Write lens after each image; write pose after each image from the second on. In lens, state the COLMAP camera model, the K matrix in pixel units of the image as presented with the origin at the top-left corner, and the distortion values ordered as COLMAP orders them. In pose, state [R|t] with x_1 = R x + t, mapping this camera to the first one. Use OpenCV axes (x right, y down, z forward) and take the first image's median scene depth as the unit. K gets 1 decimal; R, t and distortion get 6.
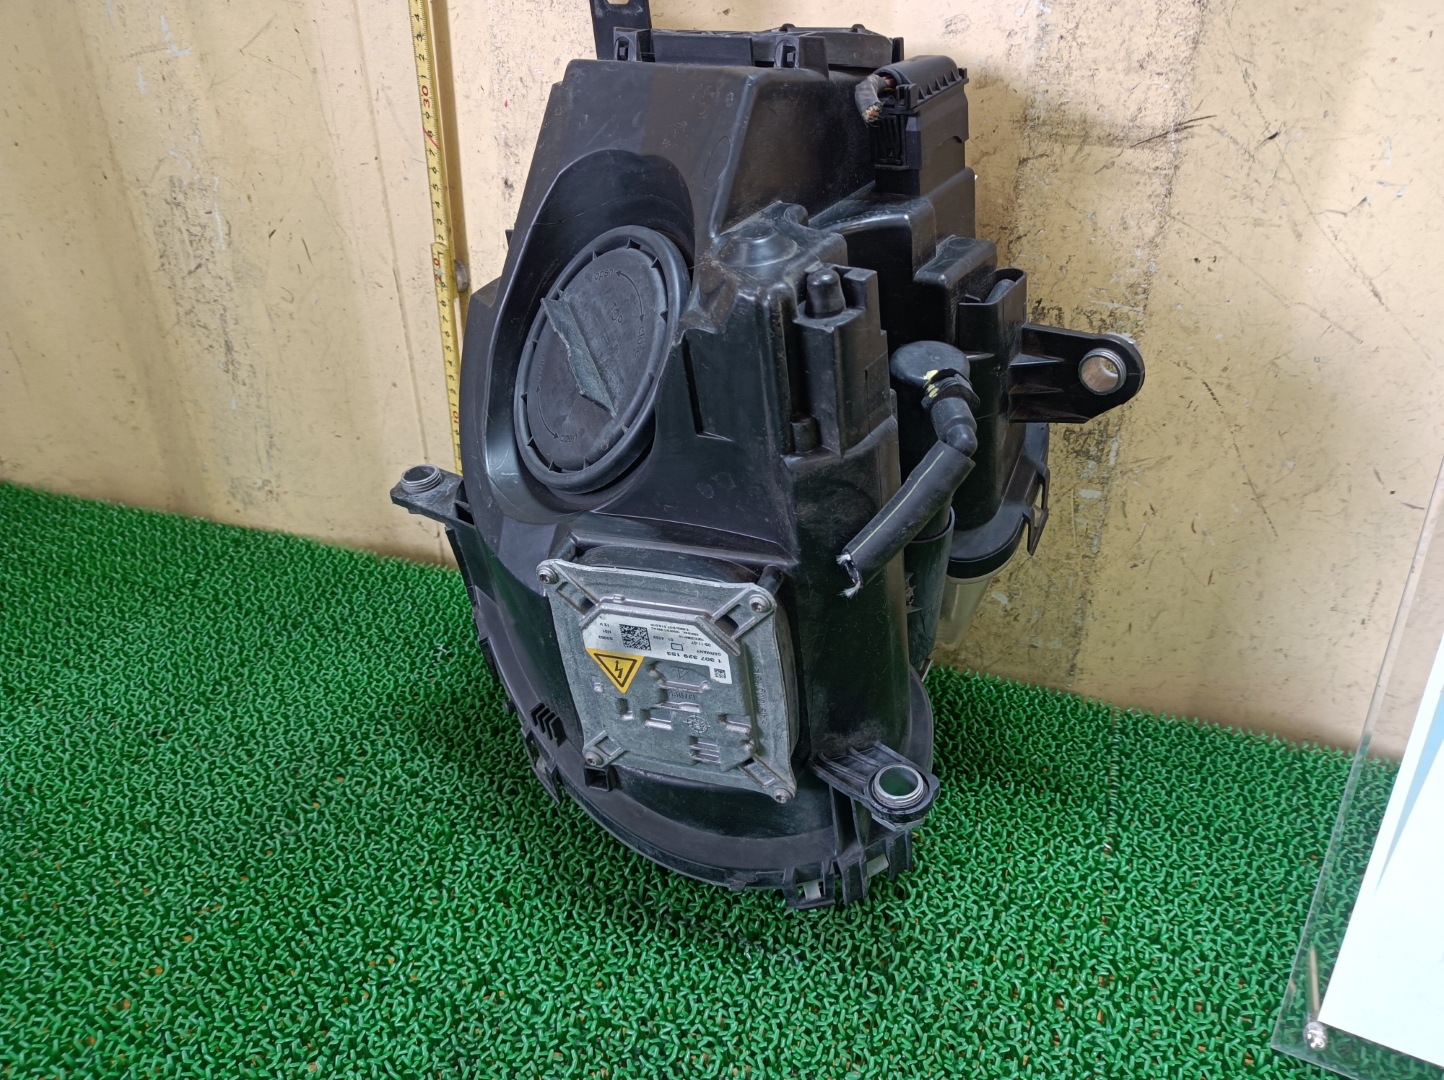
lens RADIAL K [[1093.0, 0, 712.8], [0, 1093.0, 538.4], [0, 0, 1]] dist [0.000544, -0.005205]
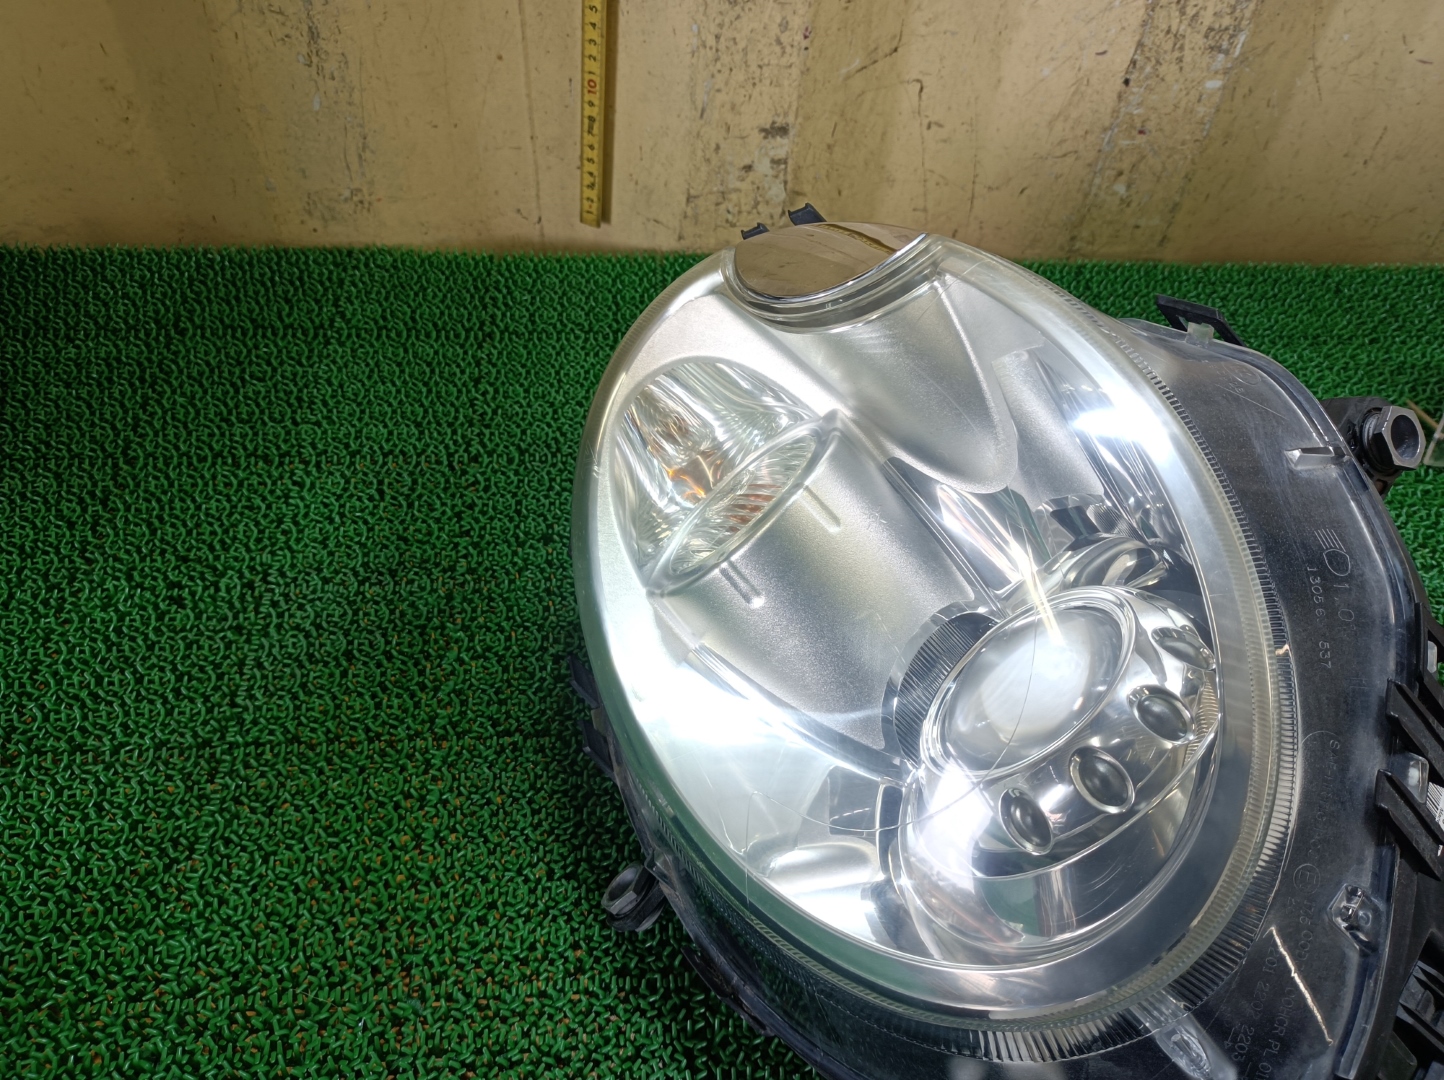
lens RADIAL K [[1102.7, 0, 713.5], [0, 1102.7, 565.2], [0, 0, 1]] dist [0.004493, -0.006641]
pose [[0.918436, -0.262405, 0.296004, -0.661171], [0.144356, 0.919029, 0.366806, -0.080347], [-0.368288, -0.294157, 0.881950, -0.016114]]
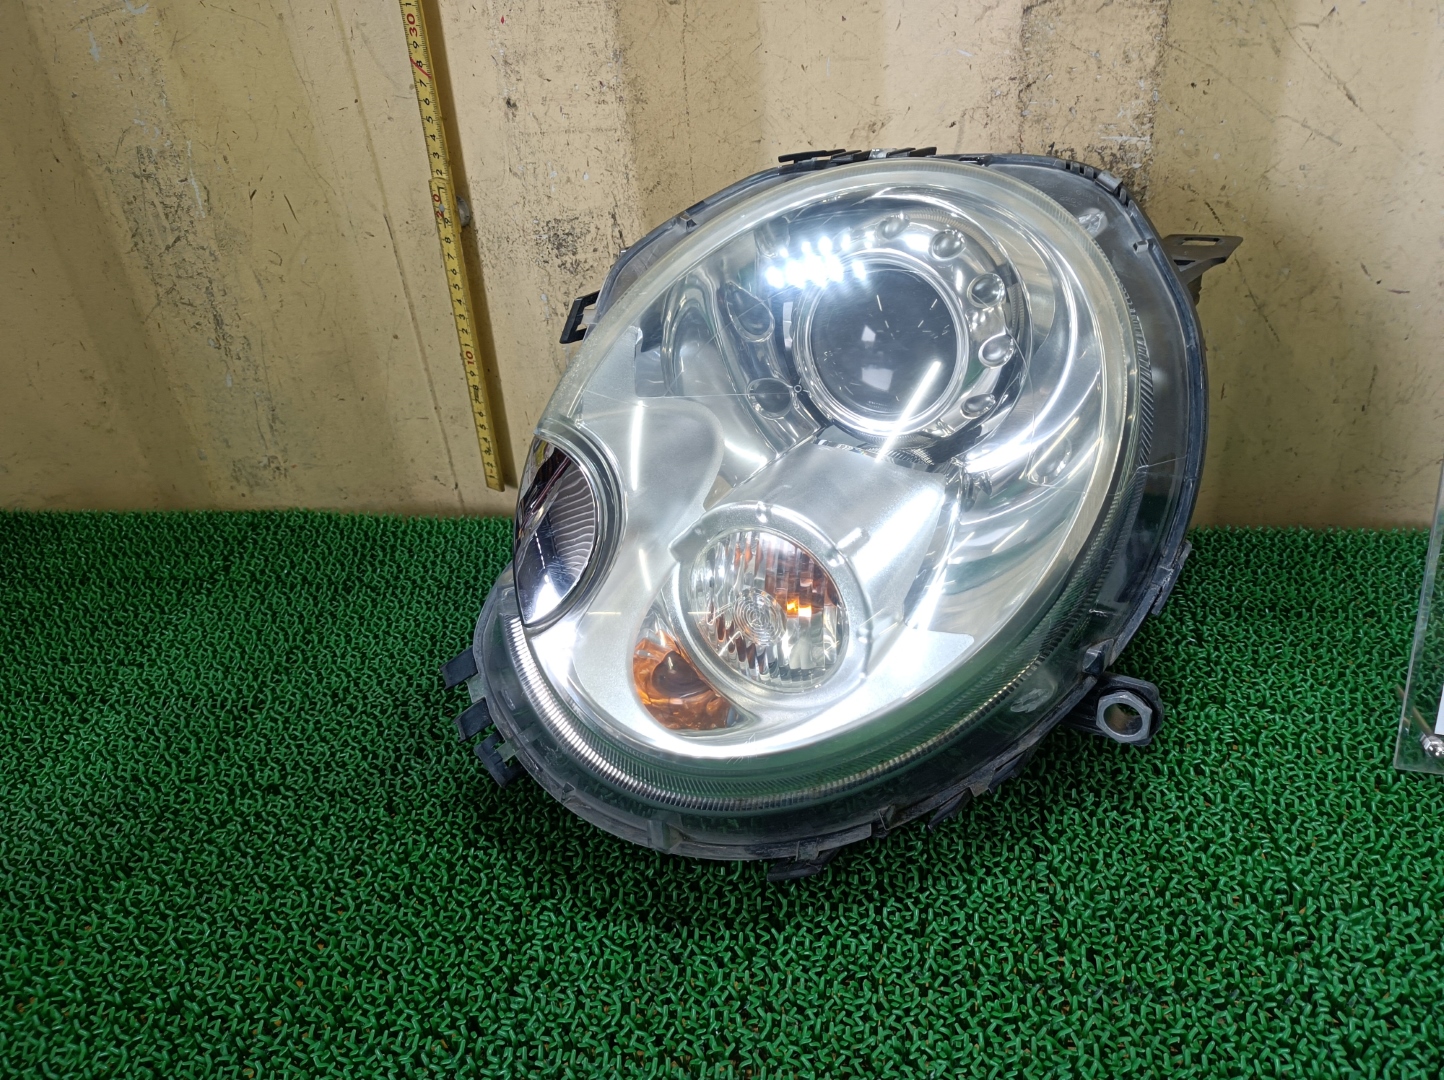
lens RADIAL K [[1093.0, 0, 712.8], [0, 1093.0, 538.4], [0, 0, 1]] dist [0.000544, -0.005205]
pose [[0.980956, -0.162067, 0.107054, -0.187992], [0.159681, 0.986696, 0.030549, 0.069672], [-0.110581, -0.012873, 0.993784, -0.015946]]
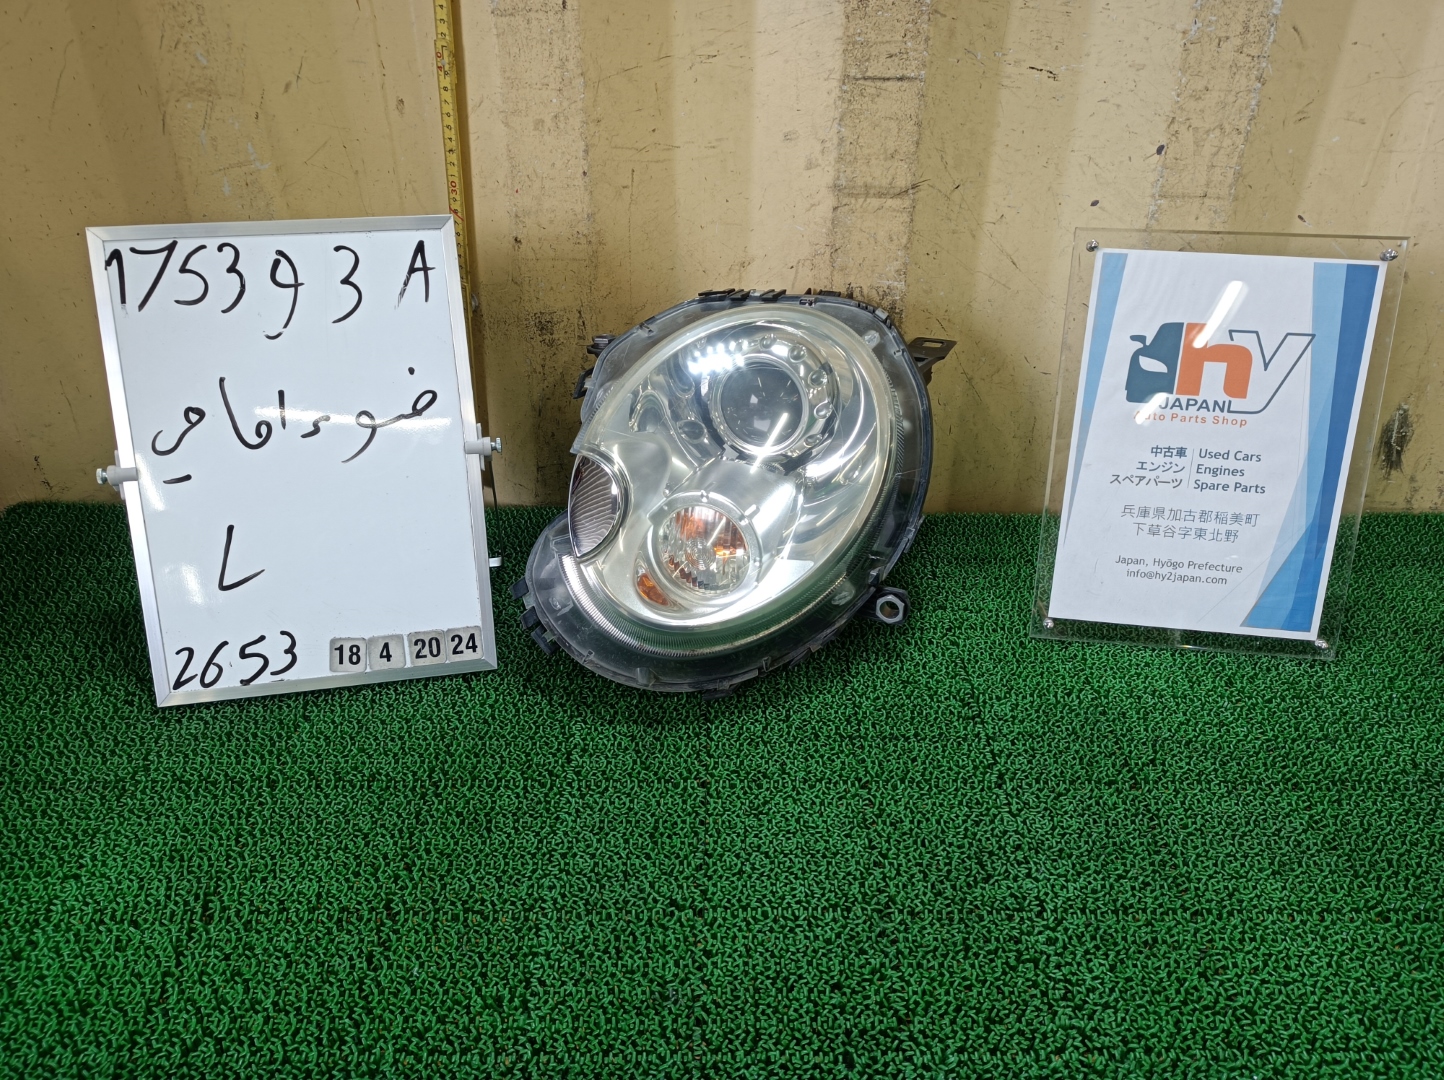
lens RADIAL K [[1101.2, 0, 709.2], [0, 1101.2, 532.4], [0, 0, 1]] dist [0.000020, 0.003831]
pose [[0.944419, -0.161251, 0.286482, -0.472623], [0.156045, 0.986896, 0.041071, 0.069613], [-0.289350, 0.005916, 0.957205, -0.617880]]
